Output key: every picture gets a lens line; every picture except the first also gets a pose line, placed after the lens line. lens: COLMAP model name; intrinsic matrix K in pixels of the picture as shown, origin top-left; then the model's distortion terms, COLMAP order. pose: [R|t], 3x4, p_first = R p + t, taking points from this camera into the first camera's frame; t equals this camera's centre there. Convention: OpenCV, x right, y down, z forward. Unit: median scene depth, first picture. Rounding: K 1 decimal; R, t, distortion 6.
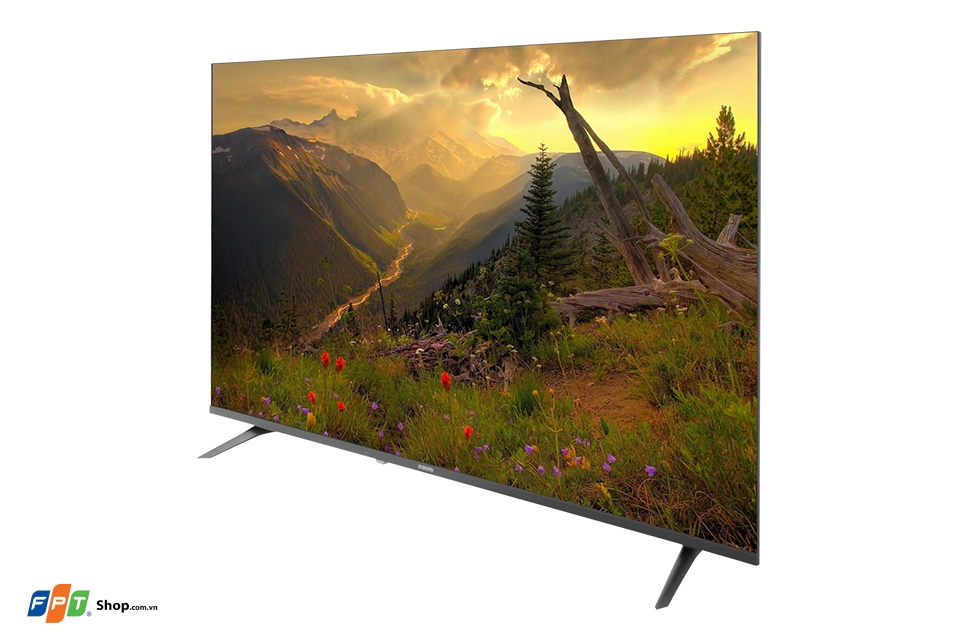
lens RADIAL K [[924.4, 0, 480.1], [0, 924.4, 321.0], [0, 0, 1]] dist [-0.000889, 0.000000]
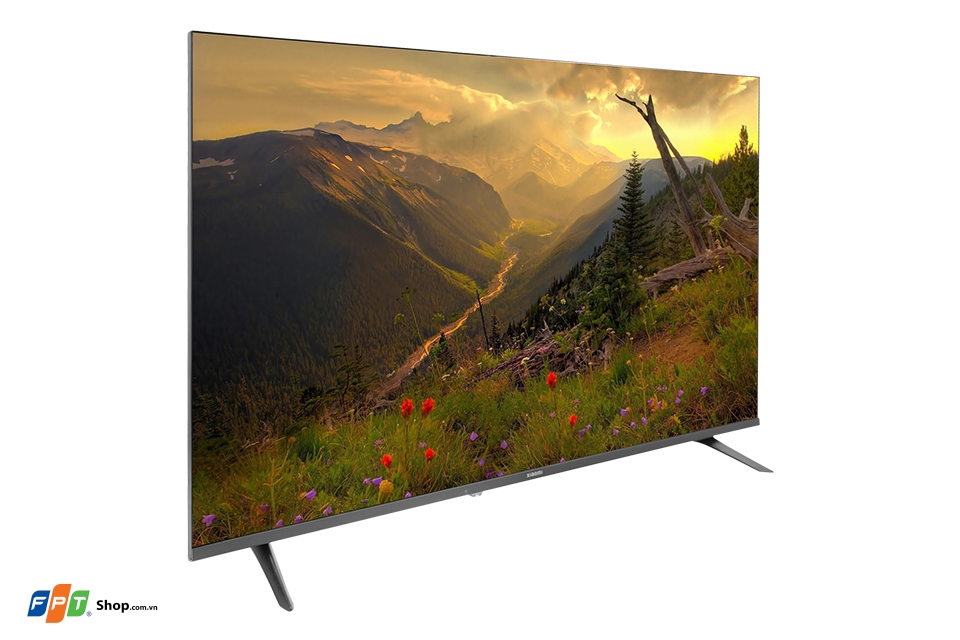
lens RADIAL K [[859.8, 0, 480.5], [0, 859.8, 318.1], [0, 0, 1]] dist [0.002484, 0.000946]
pose [[0.364971, -0.181436, 0.913169, -0.968436], [0.177616, 0.976382, 0.123007, -0.141377], [-0.913920, 0.117299, 0.388577, 0.714685]]
